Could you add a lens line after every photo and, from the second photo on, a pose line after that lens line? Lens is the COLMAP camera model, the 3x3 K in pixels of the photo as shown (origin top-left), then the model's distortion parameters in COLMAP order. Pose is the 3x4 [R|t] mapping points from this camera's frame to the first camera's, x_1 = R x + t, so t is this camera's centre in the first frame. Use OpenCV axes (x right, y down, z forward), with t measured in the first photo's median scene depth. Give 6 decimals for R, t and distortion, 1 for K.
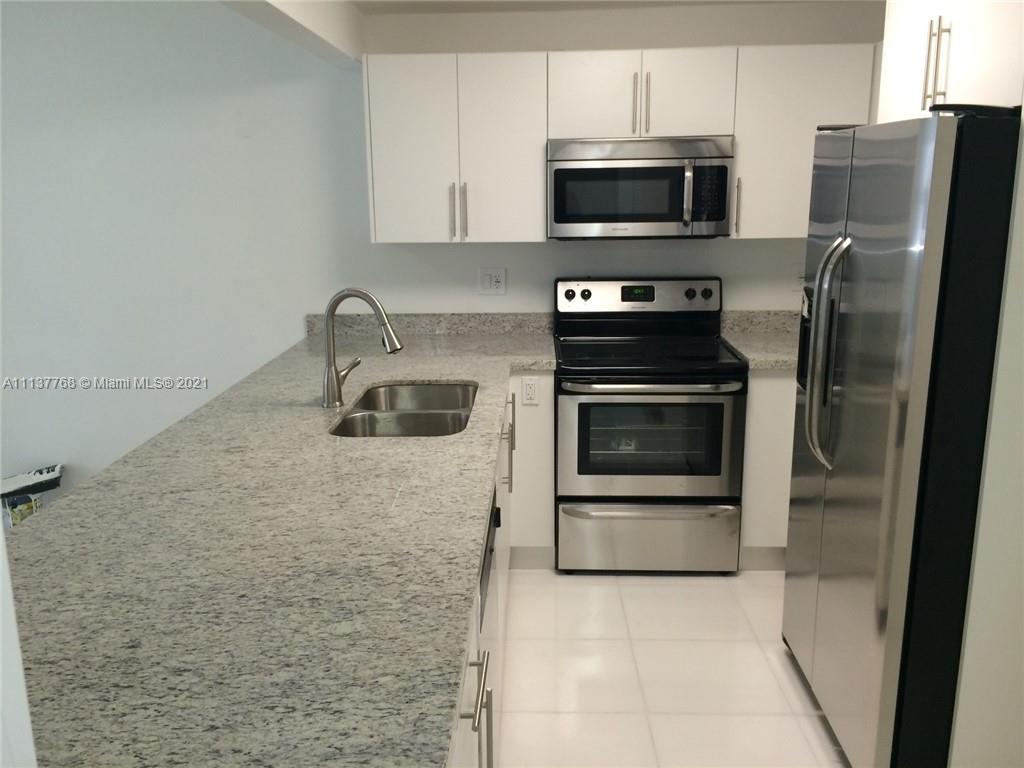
lens RADIAL K [[877.4, 0, 507.1], [0, 877.4, 378.5], [0, 0, 1]] dist [0.076932, -0.105045]
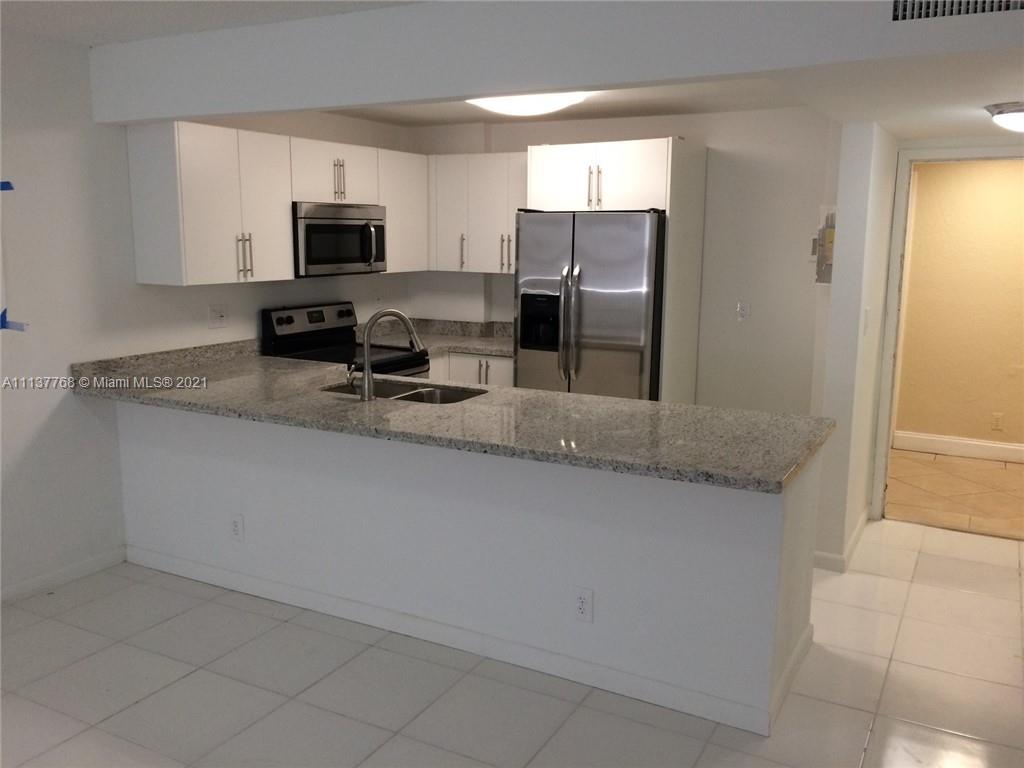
lens RADIAL K [[877.4, 0, 507.1], [0, 877.4, 378.5], [0, 0, 1]] dist [0.076932, -0.105045]
pose [[0.453319, -0.133924, 0.881230, -1.015740], [0.180244, 0.981997, 0.056518, -0.030684], [-0.872934, 0.133216, 0.469297, 0.146730]]
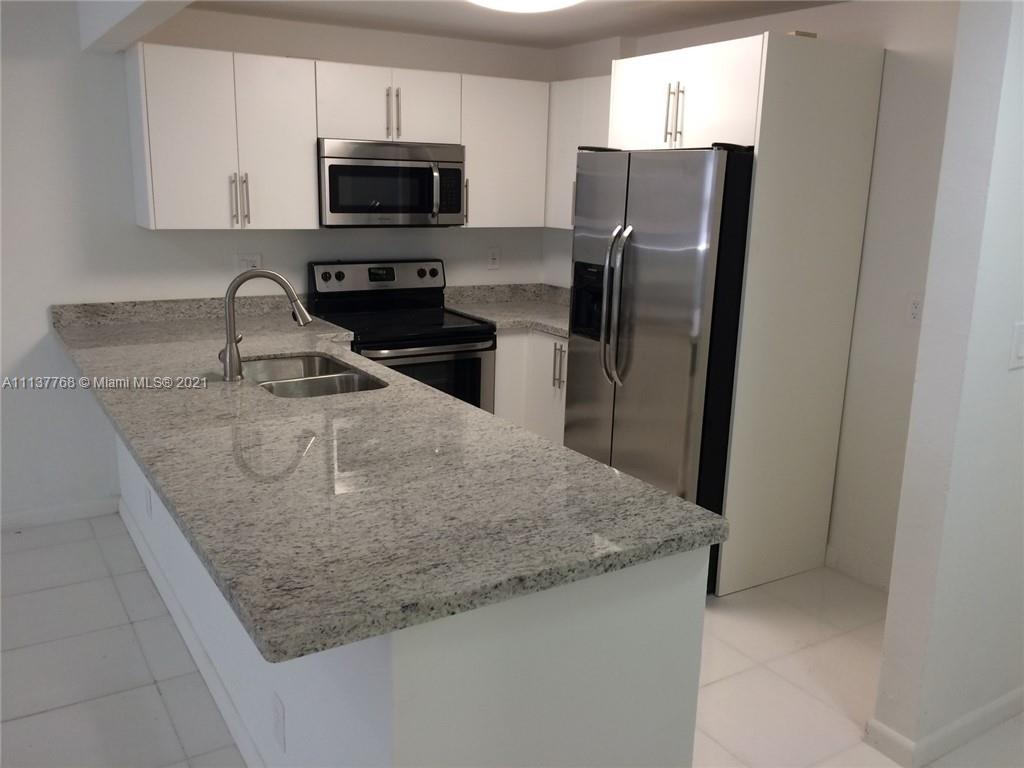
lens RADIAL K [[877.4, 0, 507.1], [0, 877.4, 378.5], [0, 0, 1]] dist [0.076932, -0.105045]
pose [[0.831267, -0.091777, 0.548244, -0.407859], [0.087030, 0.995601, 0.034707, 0.017049], [-0.549018, 0.018863, 0.835598, -0.071819]]
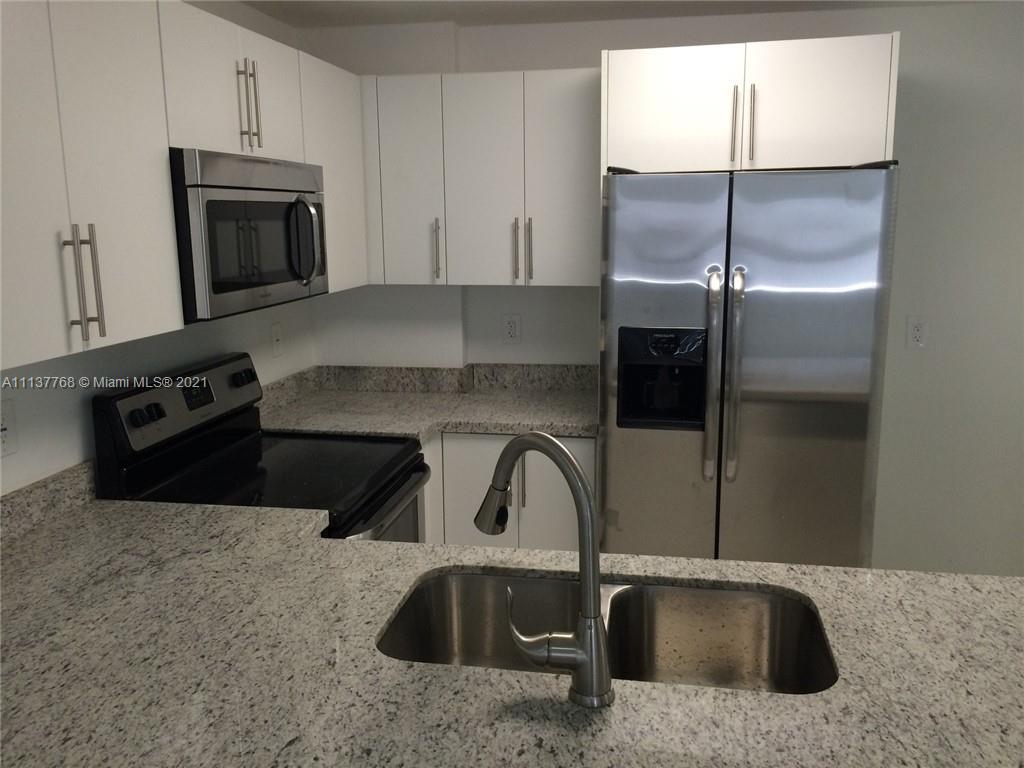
lens RADIAL K [[877.4, 0, 507.1], [0, 877.4, 378.5], [0, 0, 1]] dist [0.076932, -0.105045]
pose [[0.148024, -0.171515, 0.973998, -0.501150], [0.223256, 0.965220, 0.136040, -0.162269], [-0.963455, 0.197313, 0.181167, 0.736821]]
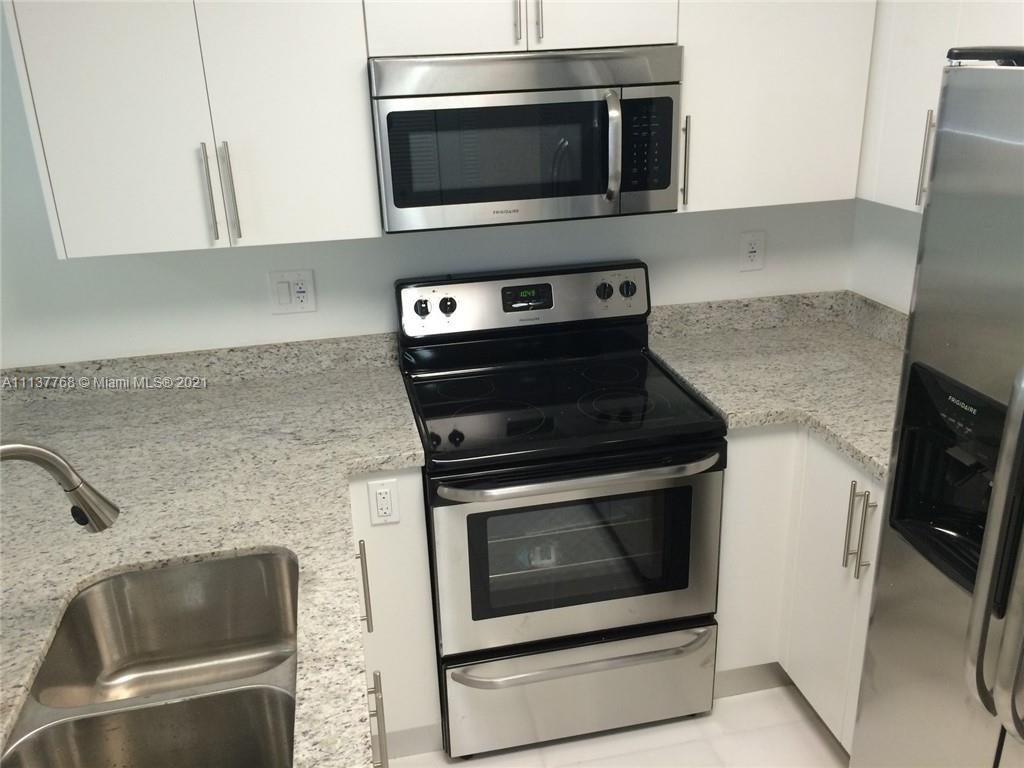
lens RADIAL K [[877.4, 0, 507.1], [0, 877.4, 378.5], [0, 0, 1]] dist [0.076932, -0.105045]
pose [[0.970801, -0.105203, 0.215588, -0.011735], [0.075795, 0.987187, 0.140420, -0.144309], [-0.227598, -0.119979, 0.966335, 0.417807]]
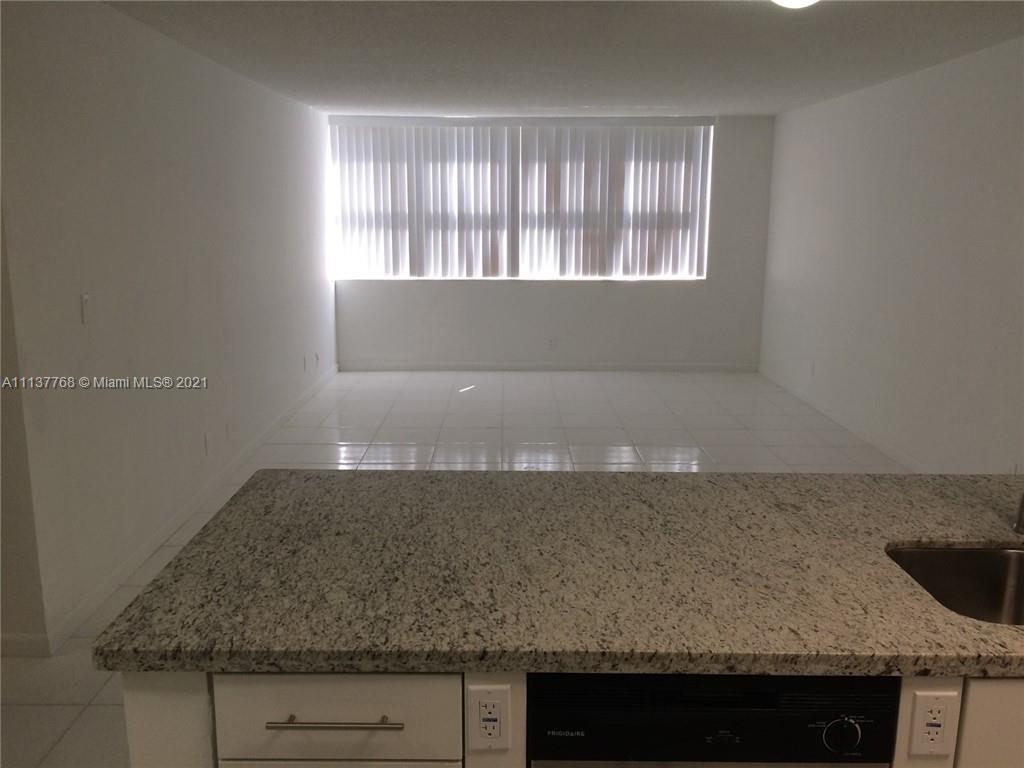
lens RADIAL K [[877.4, 0, 507.1], [0, 877.4, 378.5], [0, 0, 1]] dist [0.076932, -0.105045]
pose [[0.038047, 0.206316, -0.977745, 0.349928], [-0.216982, 0.956814, 0.193456, -0.102685], [0.975434, 0.204793, 0.081171, 0.415700]]
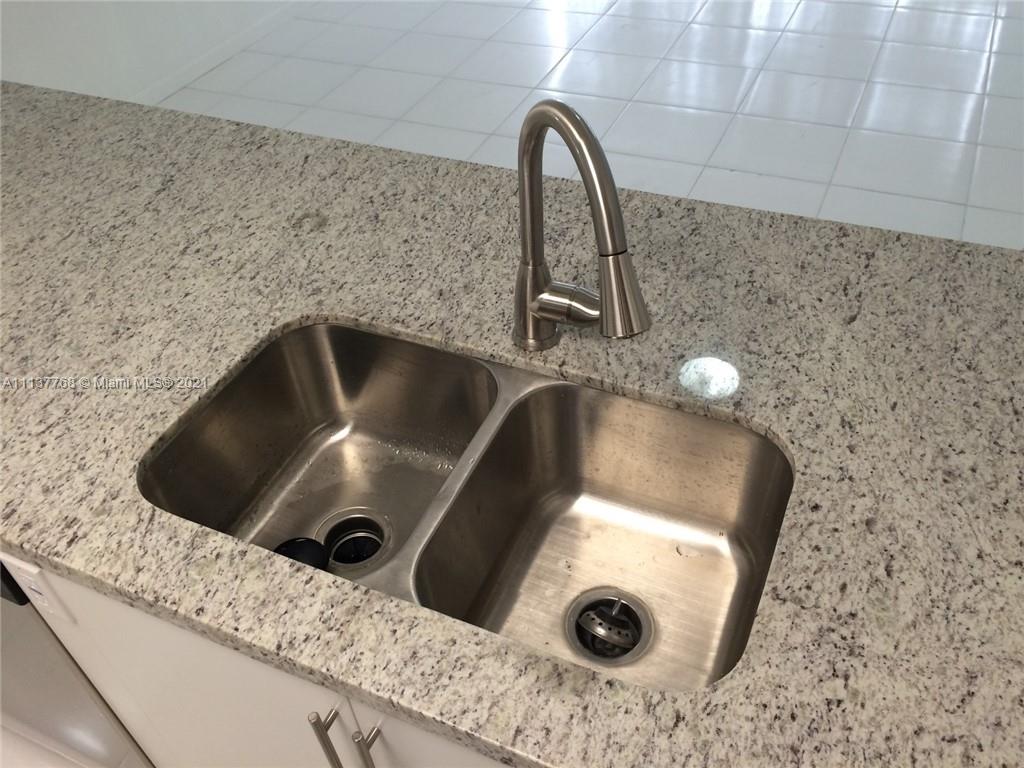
lens RADIAL K [[877.4, 0, 507.1], [0, 877.4, 378.5], [0, 0, 1]] dist [0.076932, -0.105045]
pose [[-0.383038, 0.643882, -0.662343, 0.088422], [-0.127767, 0.673207, 0.728332, -0.216423], [0.914854, 0.363604, -0.175597, 0.852633]]
